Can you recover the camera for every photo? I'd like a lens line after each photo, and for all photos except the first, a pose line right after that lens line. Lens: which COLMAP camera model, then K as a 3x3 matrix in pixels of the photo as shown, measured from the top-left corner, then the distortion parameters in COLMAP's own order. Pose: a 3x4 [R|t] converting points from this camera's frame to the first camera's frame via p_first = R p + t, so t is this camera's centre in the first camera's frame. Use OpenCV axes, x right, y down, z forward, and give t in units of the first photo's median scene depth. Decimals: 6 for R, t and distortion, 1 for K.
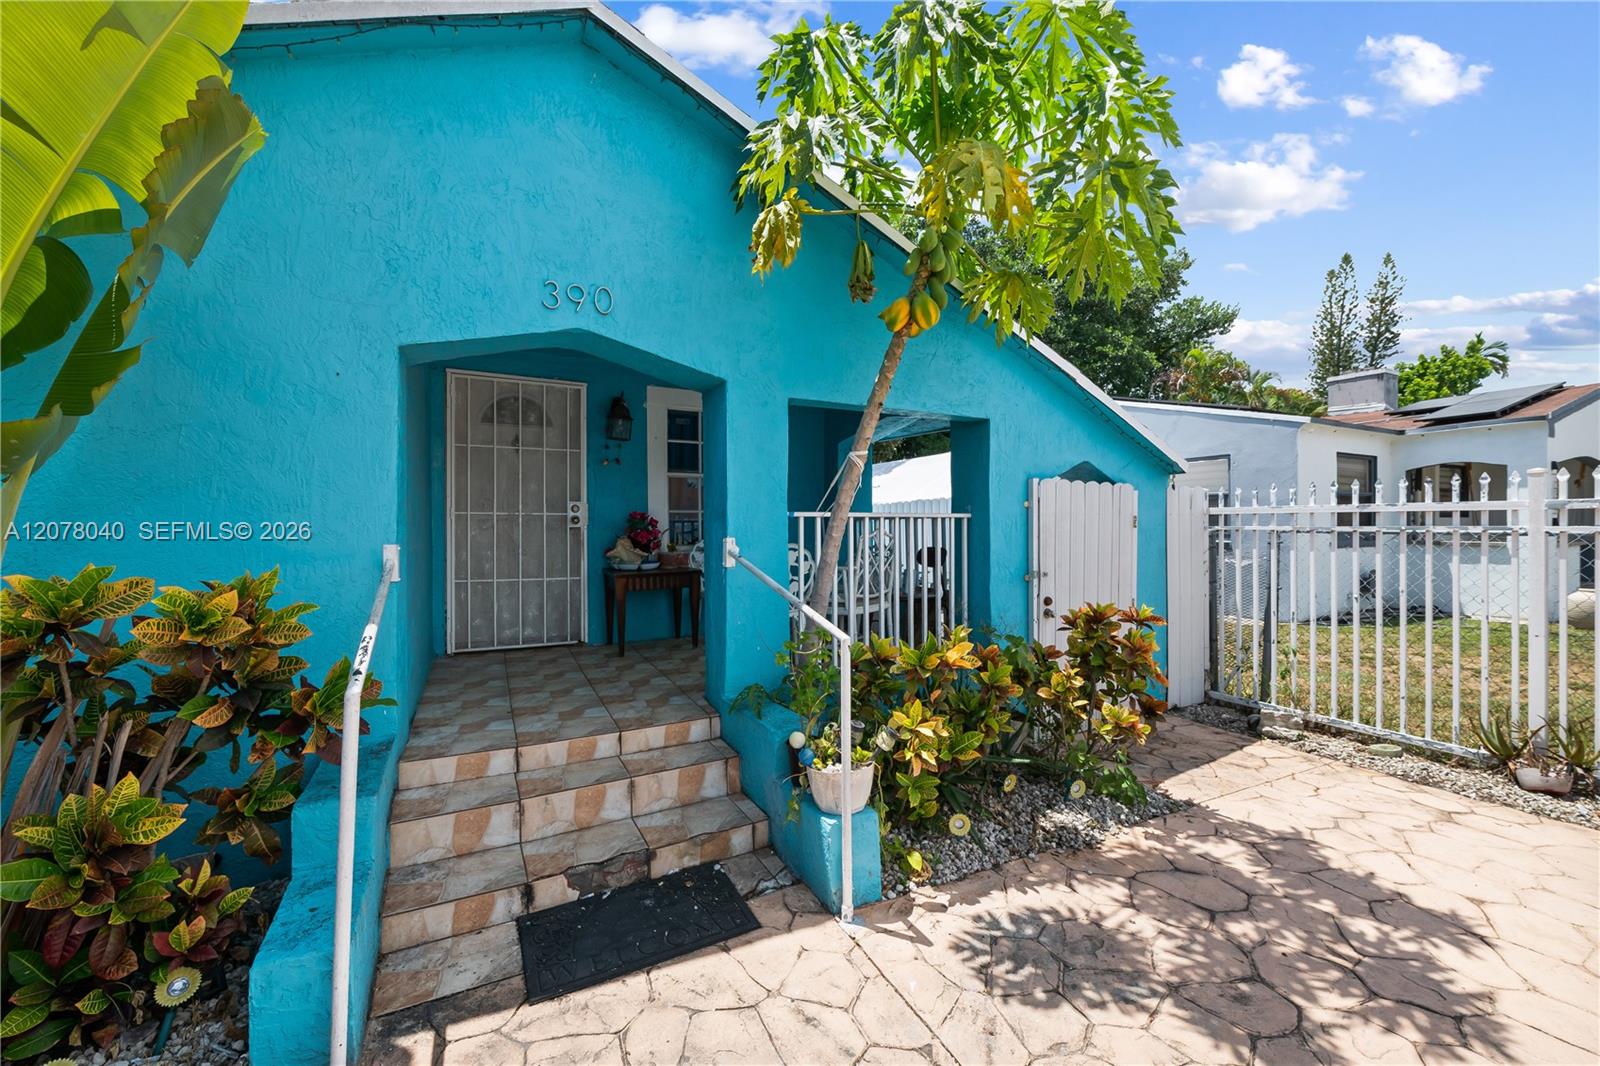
lens RADIAL K [[637.9, 0, 807.6], [0, 637.9, 529.0], [0, 0, 1]] dist [0.003468, -0.003756]
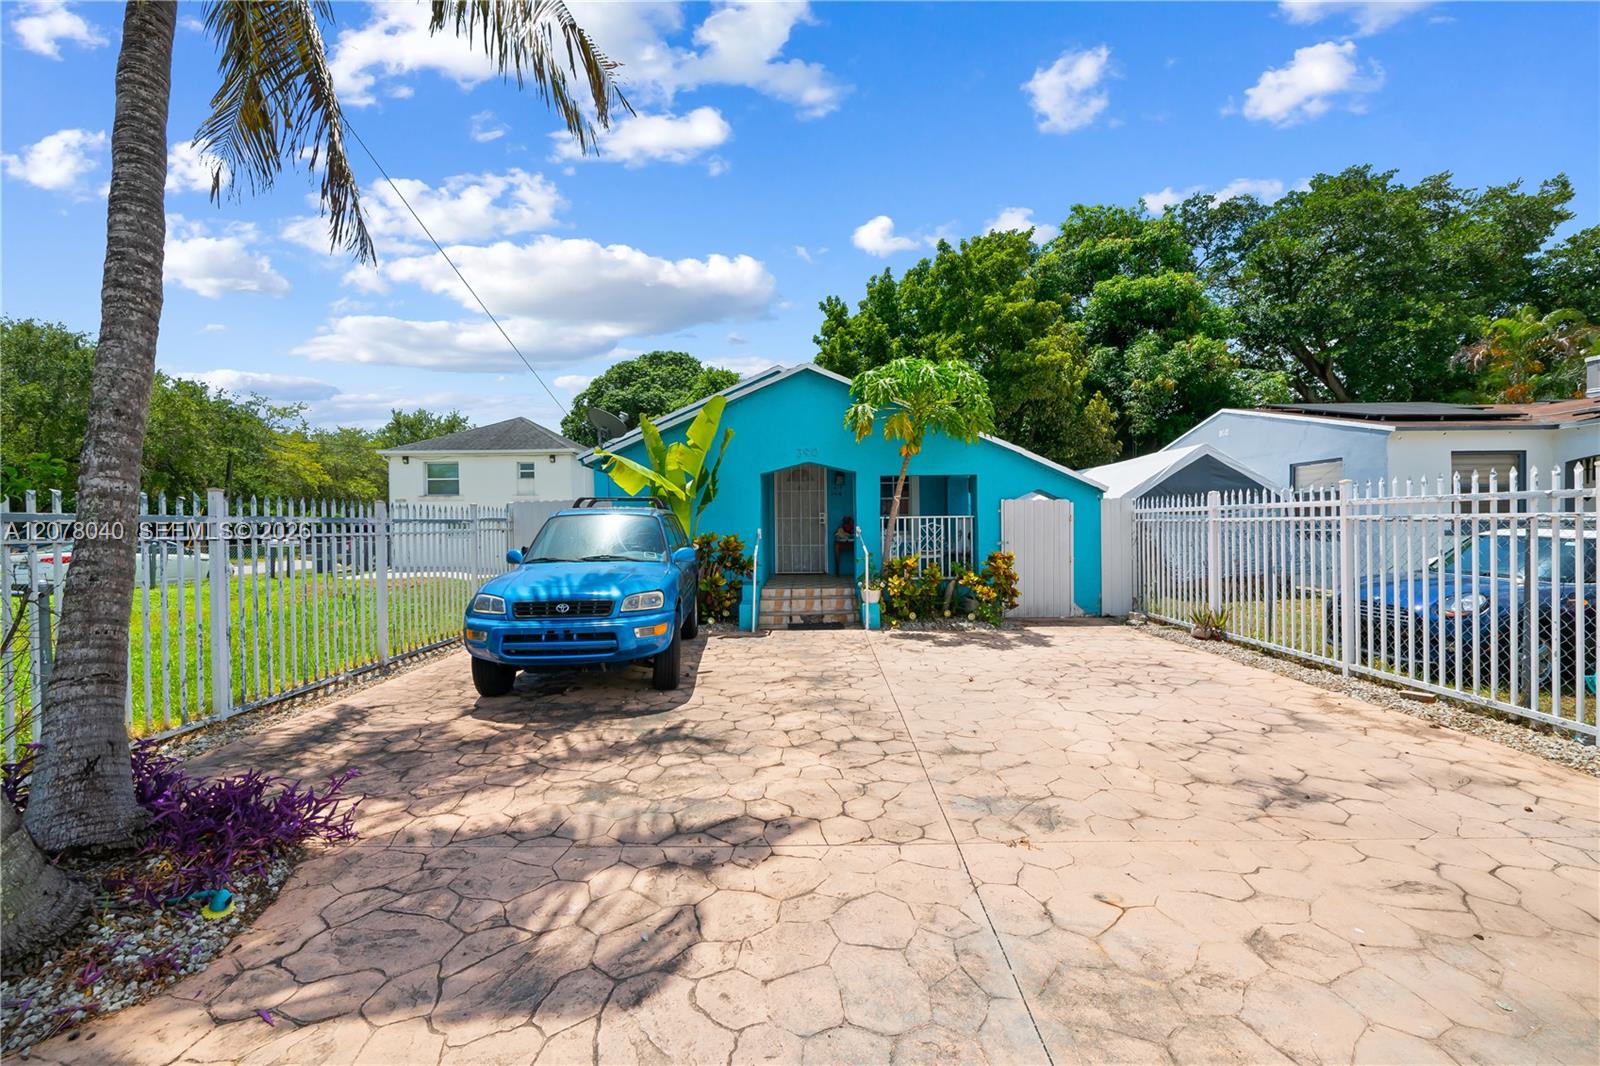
lens RADIAL K [[637.7, 0, 812.8], [0, 637.7, 527.1], [0, 0, 1]] dist [-0.001168, -0.000650]
pose [[0.886975, -0.008331, -0.461741, 0.731668], [0.010019, 0.999949, 0.001204, 0.007627], [0.461708, -0.005695, 0.887014, -1.176283]]
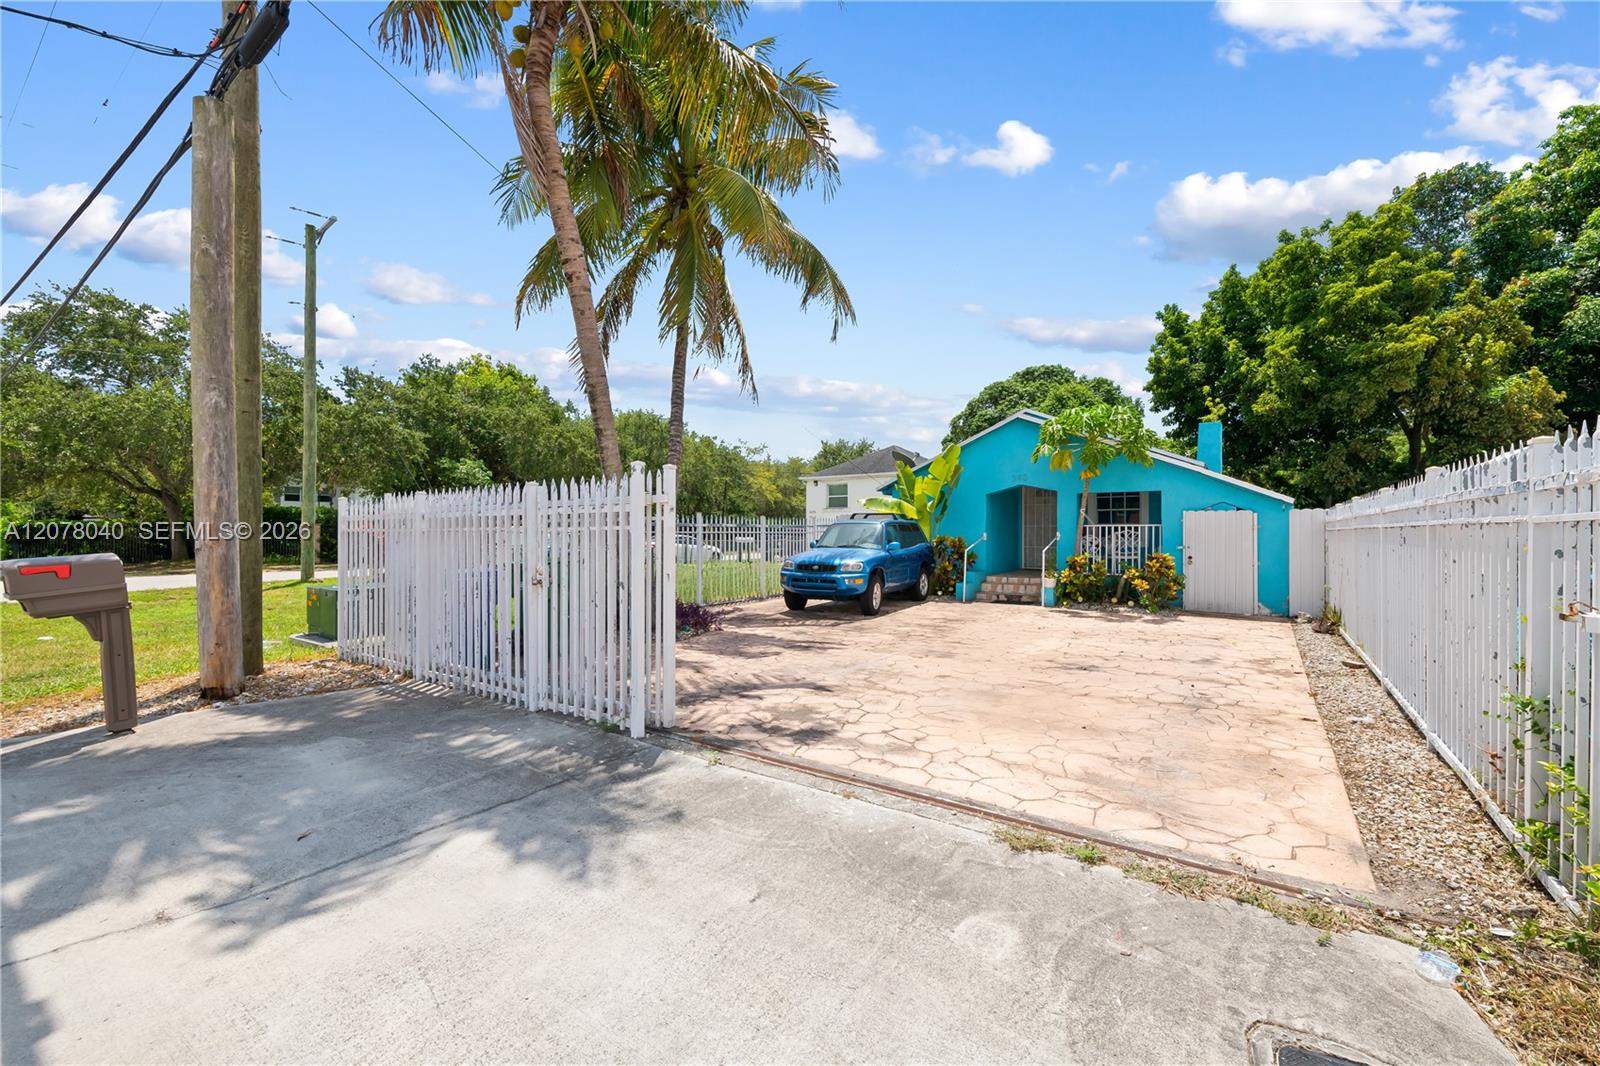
lens RADIAL K [[637.9, 0, 807.6], [0, 637.9, 529.0], [0, 0, 1]] dist [0.003468, -0.003756]
pose [[0.449393, -0.006221, -0.893312, 1.863136], [-0.003598, 0.999955, -0.008773, 0.023269], [0.893327, 0.007156, 0.449351, -1.463411]]
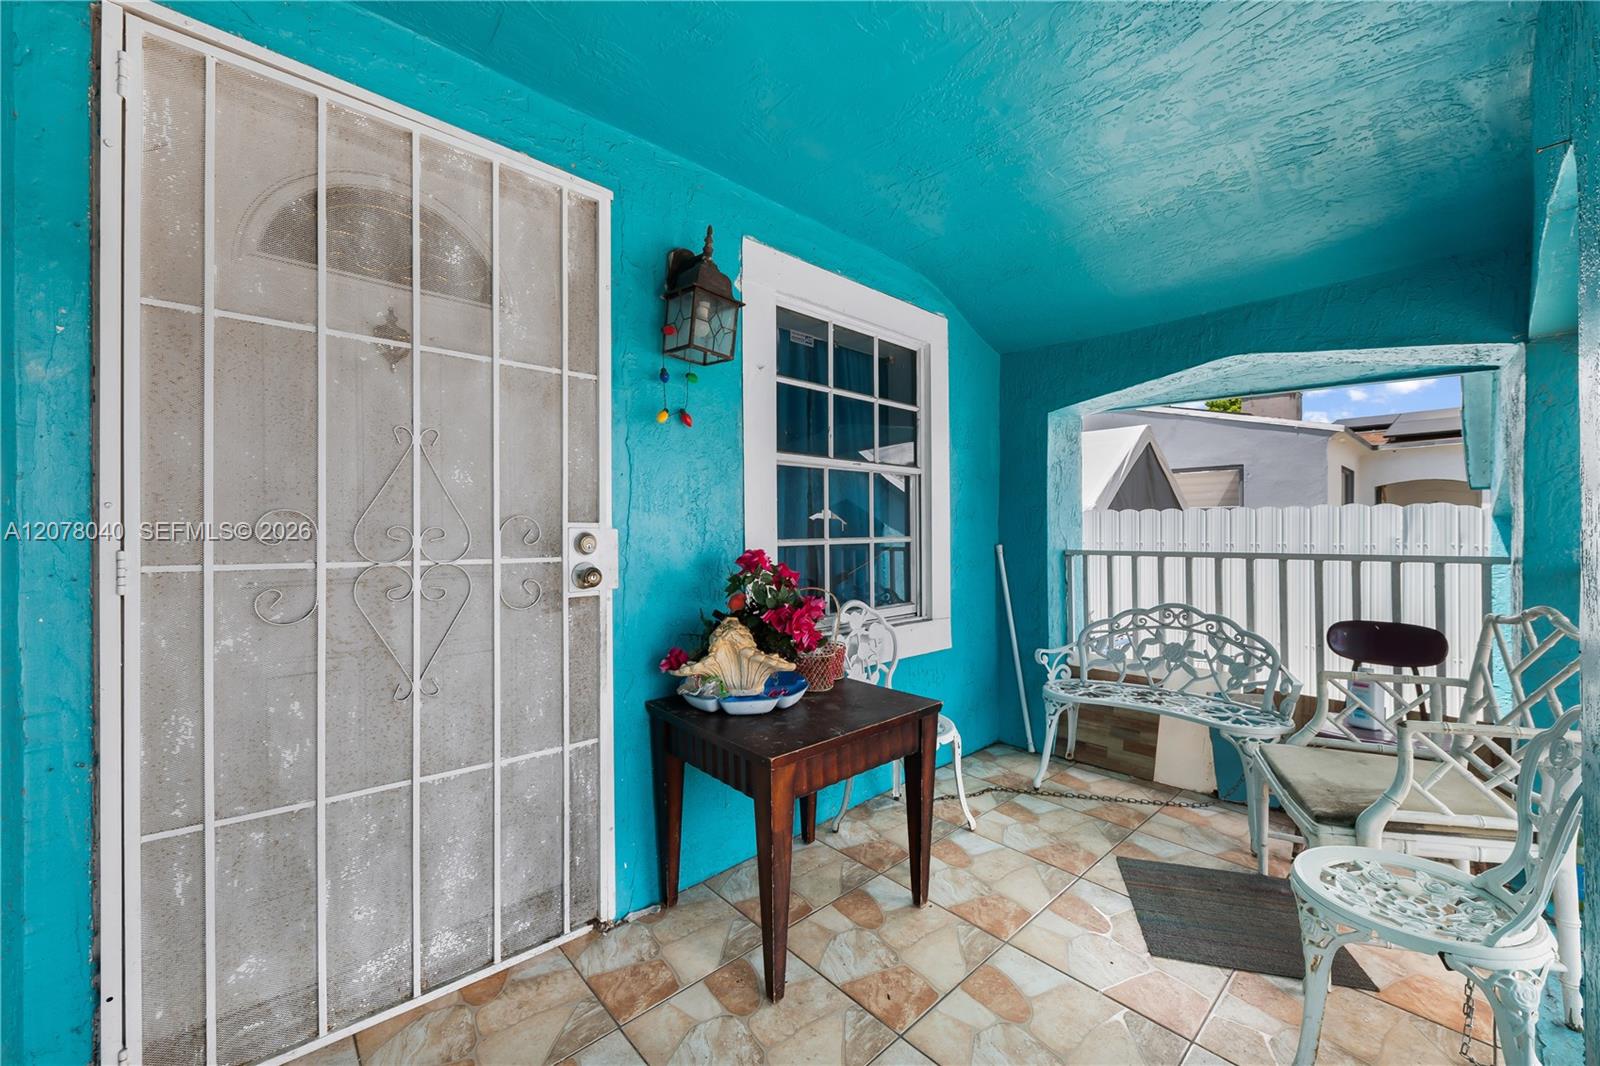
lens RADIAL K [[631.1, 0, 800.0], [0, 631.1, 533.0], [0, 0, 1]] dist [0.007889, -0.000086]
pose [[0.975458, 0.002103, 0.220177, -0.336444], [-0.000727, 0.999980, -0.006329, -0.036331], [-0.220186, 0.006013, 0.975439, 0.661508]]
